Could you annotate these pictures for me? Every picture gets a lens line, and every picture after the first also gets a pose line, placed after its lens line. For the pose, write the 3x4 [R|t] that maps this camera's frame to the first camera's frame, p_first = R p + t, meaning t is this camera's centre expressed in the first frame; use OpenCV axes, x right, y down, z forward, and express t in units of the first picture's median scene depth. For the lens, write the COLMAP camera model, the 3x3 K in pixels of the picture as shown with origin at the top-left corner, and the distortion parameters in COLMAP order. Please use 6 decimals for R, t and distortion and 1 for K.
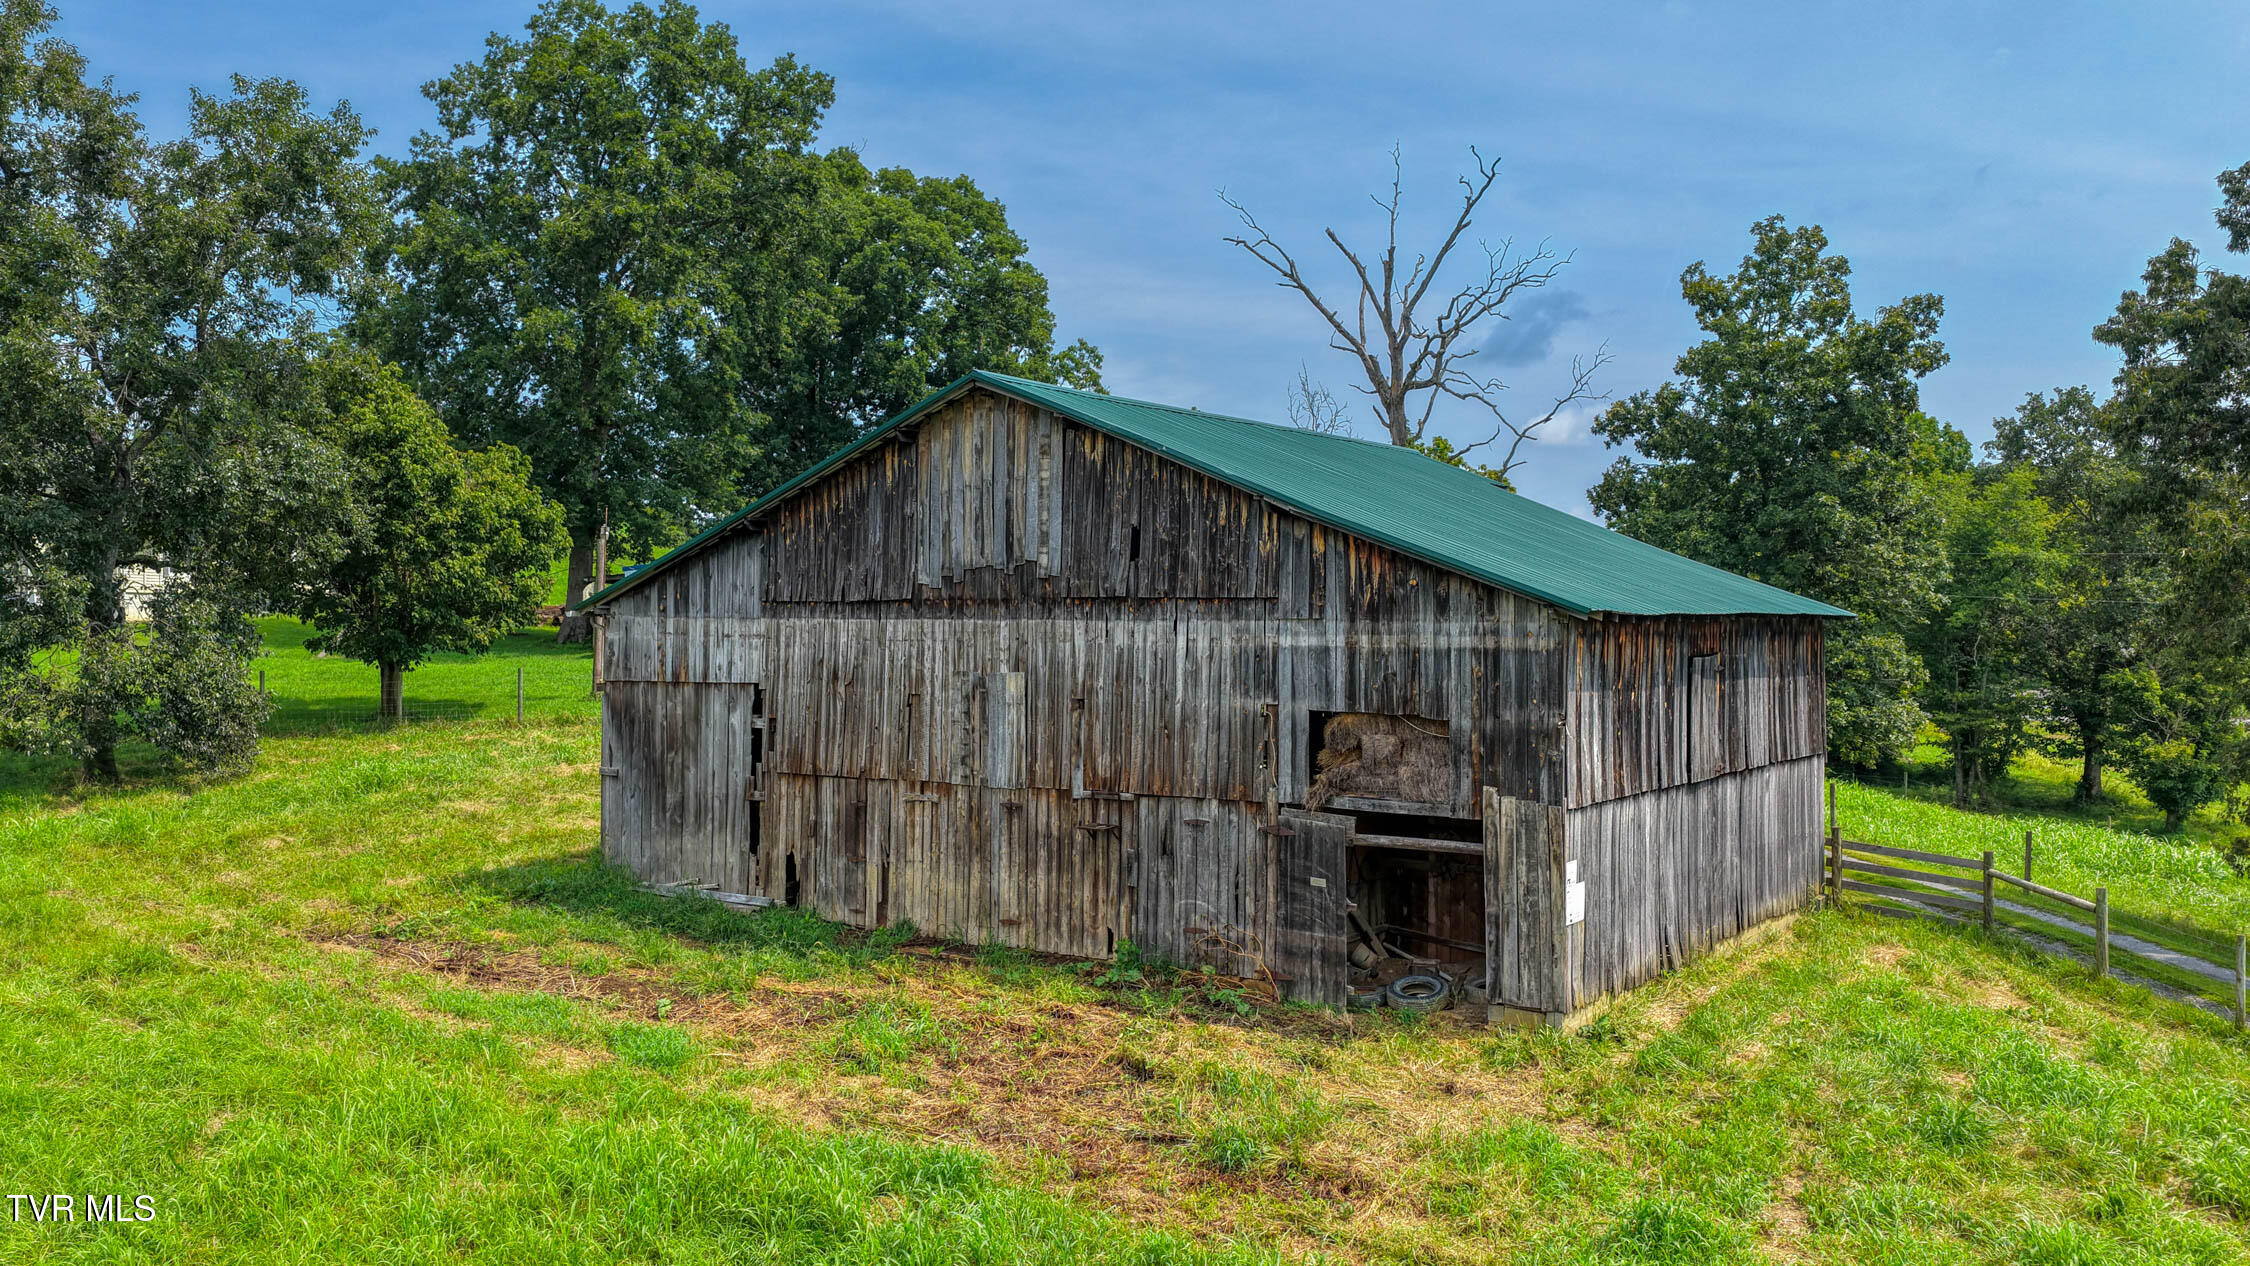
lens RADIAL K [[1899.8, 0, 1152.1], [0, 1899.8, 492.4], [0, 0, 1]] dist [0.001825, 0.030180]
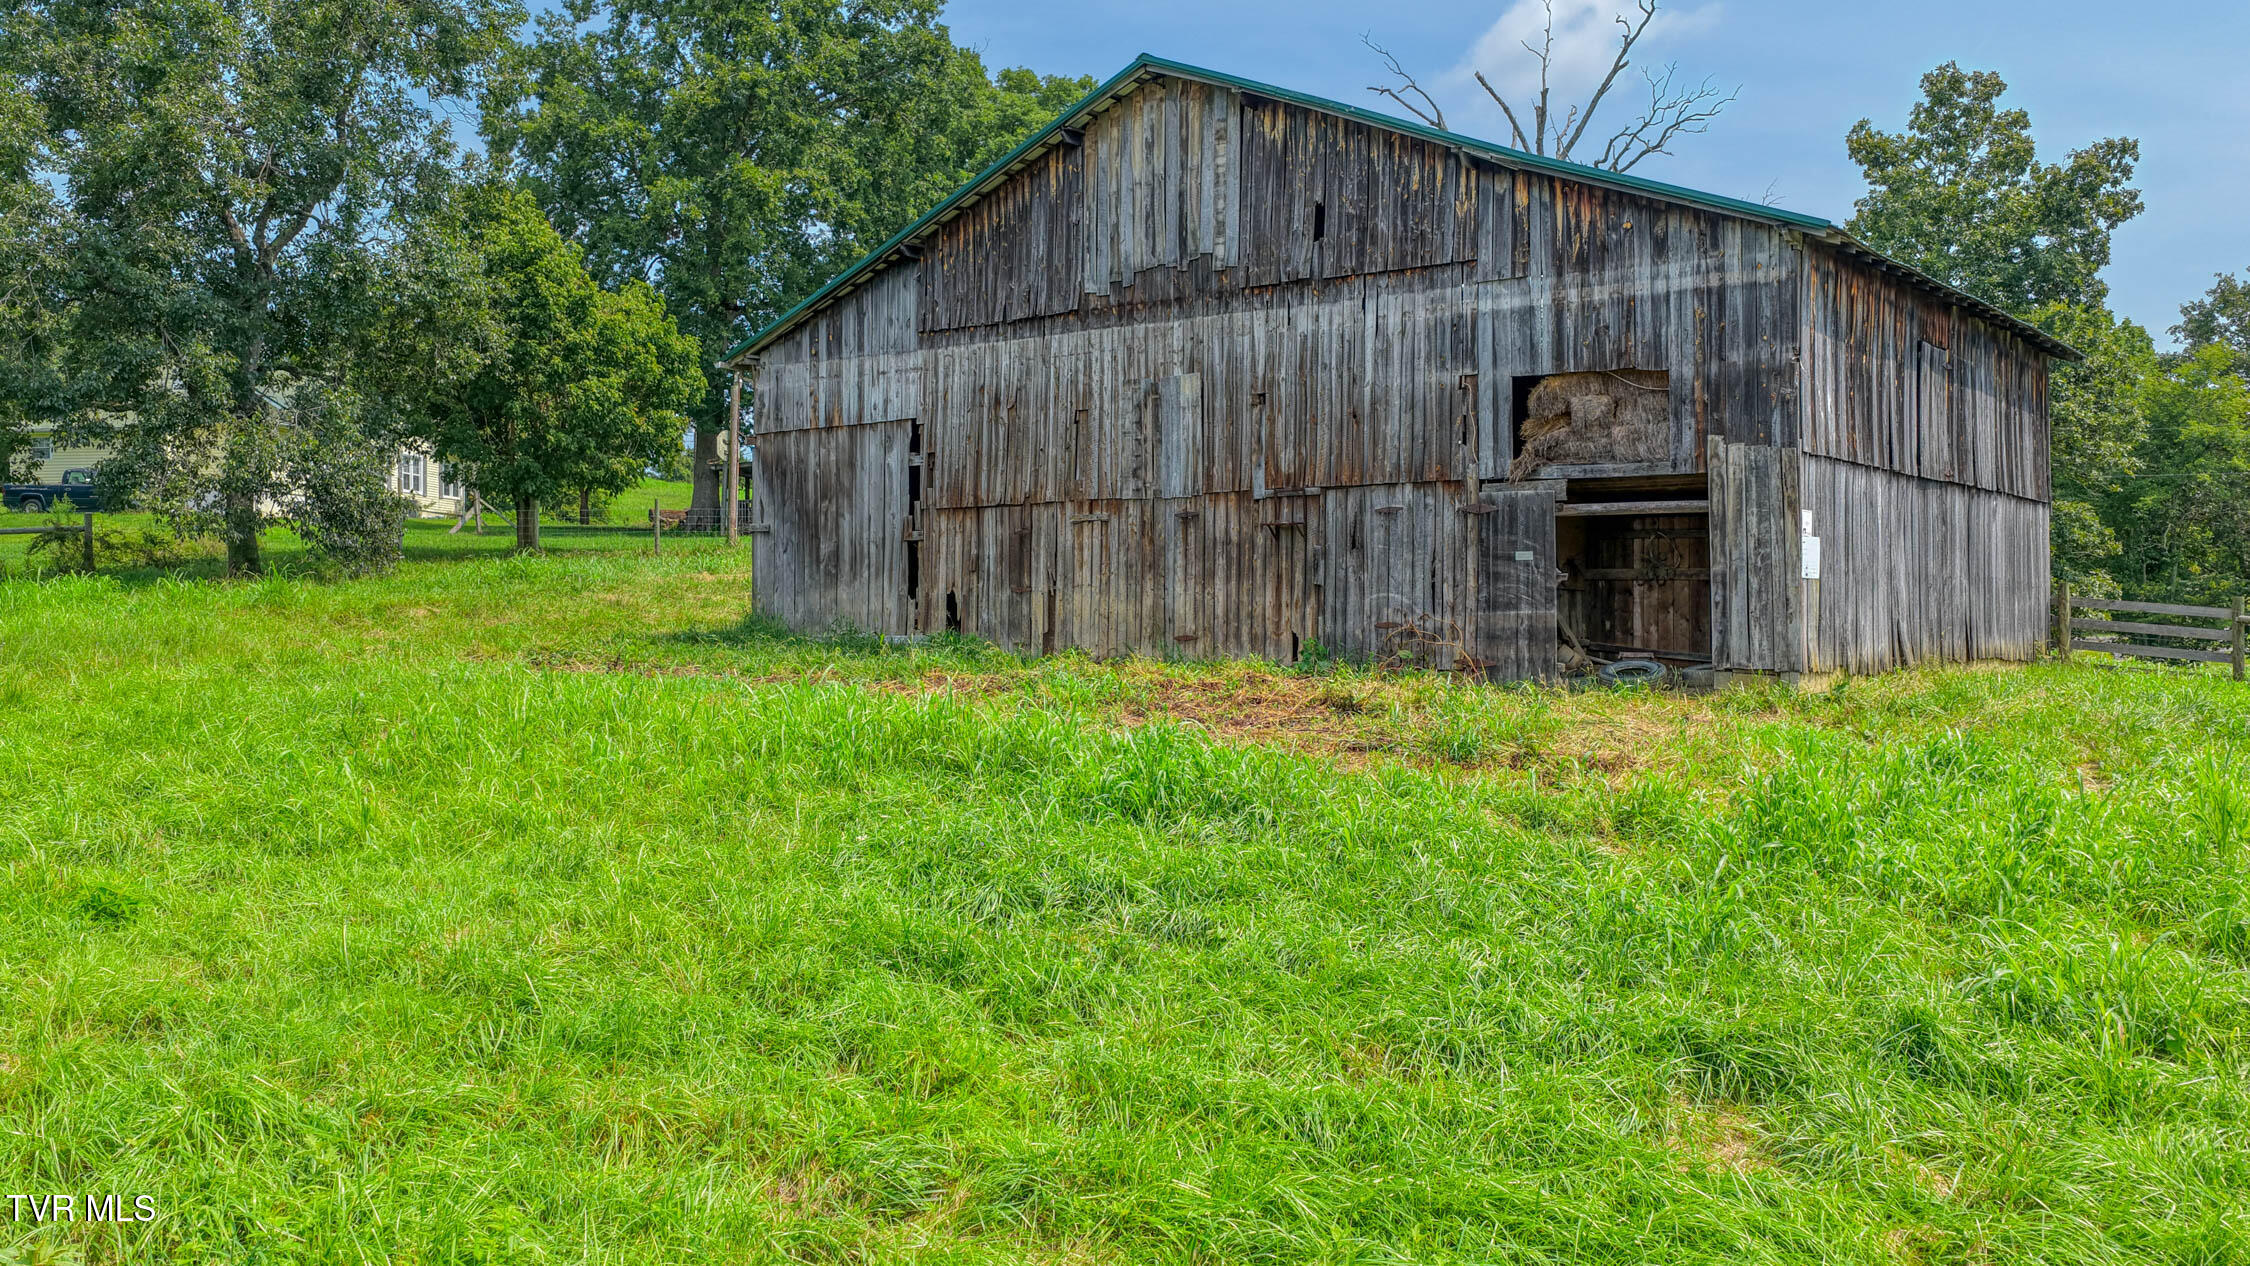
lens RADIAL K [[1899.8, 0, 1119.8], [0, 1899.8, 638.0], [0, 0, 1]] dist [0.001825, 0.030180]
pose [[0.998385, -0.006645, -0.056424, -0.052743], [0.006613, 0.999978, -0.000753, 0.219915], [0.056428, 0.000379, 0.998407, 0.049841]]
